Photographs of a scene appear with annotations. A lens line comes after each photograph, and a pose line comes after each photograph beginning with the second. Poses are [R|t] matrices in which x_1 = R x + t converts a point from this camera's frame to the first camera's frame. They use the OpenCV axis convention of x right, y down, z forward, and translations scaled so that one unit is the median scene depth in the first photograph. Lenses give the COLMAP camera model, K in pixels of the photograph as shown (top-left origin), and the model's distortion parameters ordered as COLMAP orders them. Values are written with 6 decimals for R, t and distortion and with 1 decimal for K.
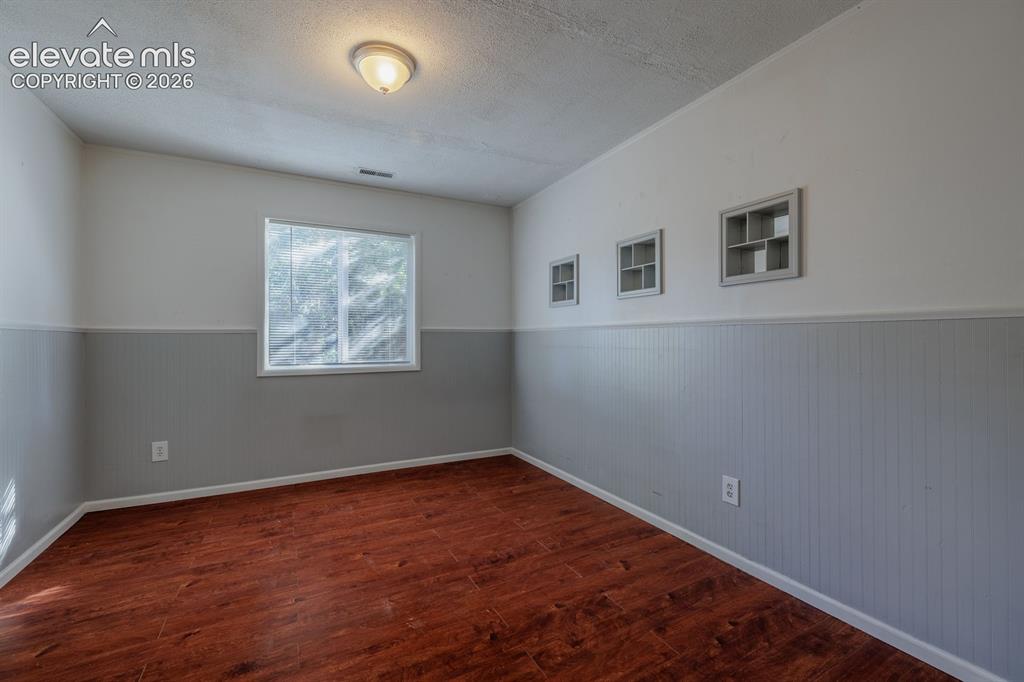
lens RADIAL K [[428.3, 0, 509.4], [0, 428.3, 340.7], [0, 0, 1]] dist [-0.002965, -0.000248]
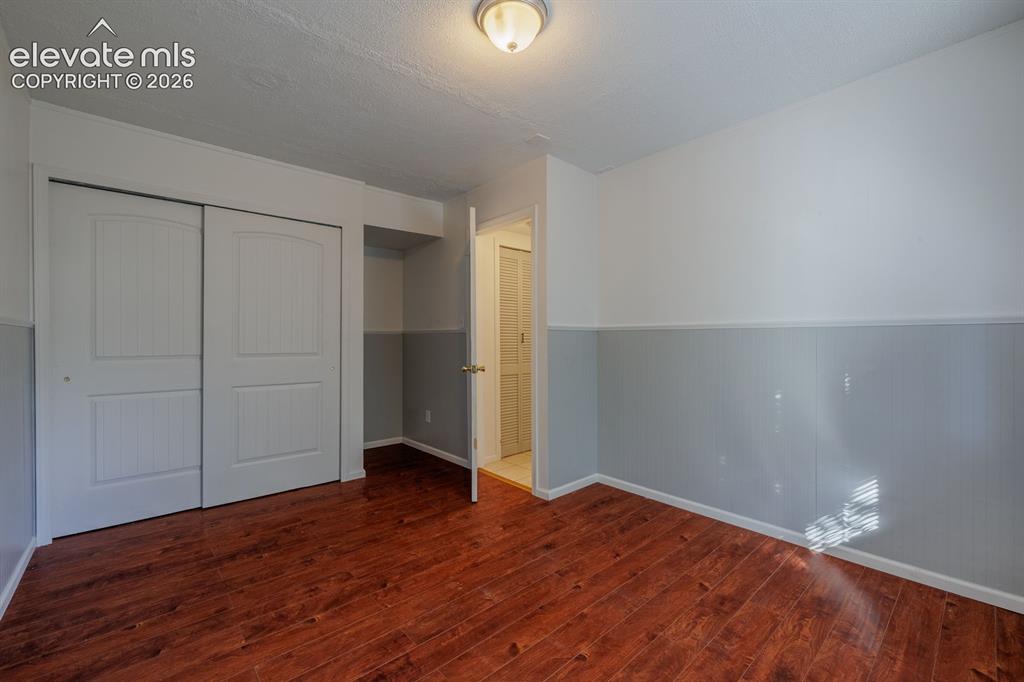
lens RADIAL K [[428.3, 0, 509.4], [0, 428.3, 340.7], [0, 0, 1]] dist [-0.002965, -0.000248]
pose [[-0.972437, 0.005338, -0.233105, -0.093388], [0.004532, 0.999982, 0.003993, -0.000152], [0.233122, 0.002827, -0.972443, 2.021976]]
